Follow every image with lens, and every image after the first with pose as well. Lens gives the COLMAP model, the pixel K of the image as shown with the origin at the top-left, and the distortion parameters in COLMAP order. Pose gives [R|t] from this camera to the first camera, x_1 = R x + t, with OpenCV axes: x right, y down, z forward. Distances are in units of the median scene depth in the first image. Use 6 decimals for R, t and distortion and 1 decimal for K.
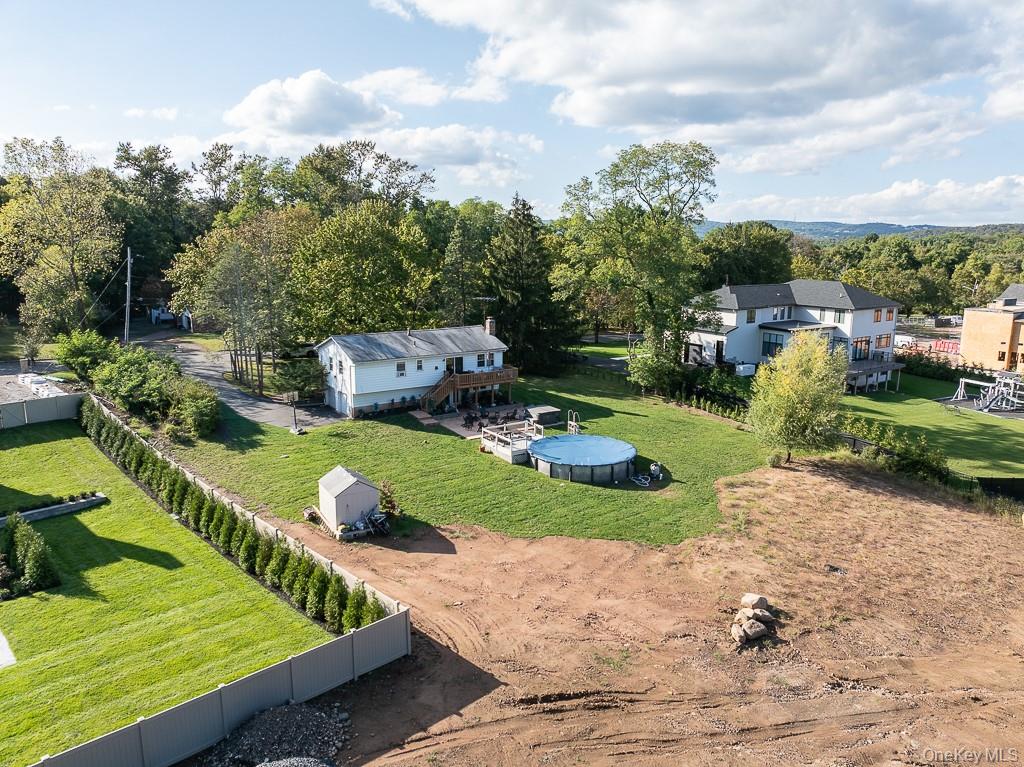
lens RADIAL K [[720.9, 0, 518.1], [0, 720.9, 384.7], [0, 0, 1]] dist [-0.041921, 0.000235]
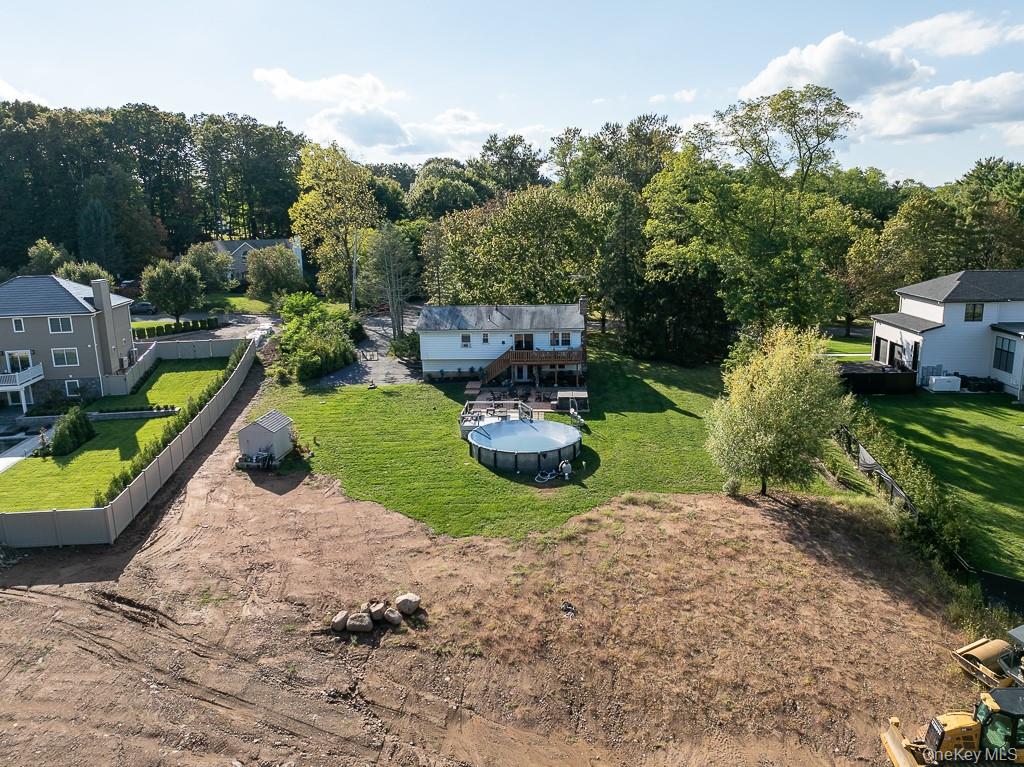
lens RADIAL K [[746.6, 0, 521.0], [0, 746.6, 365.3], [0, 0, 1]] dist [-0.058973, 0.035639]
pose [[0.794635, 0.095906, -0.599464, 0.706362], [-0.096238, 0.994857, 0.031592, -0.034959], [0.599411, 0.032587, 0.799778, 0.215985]]
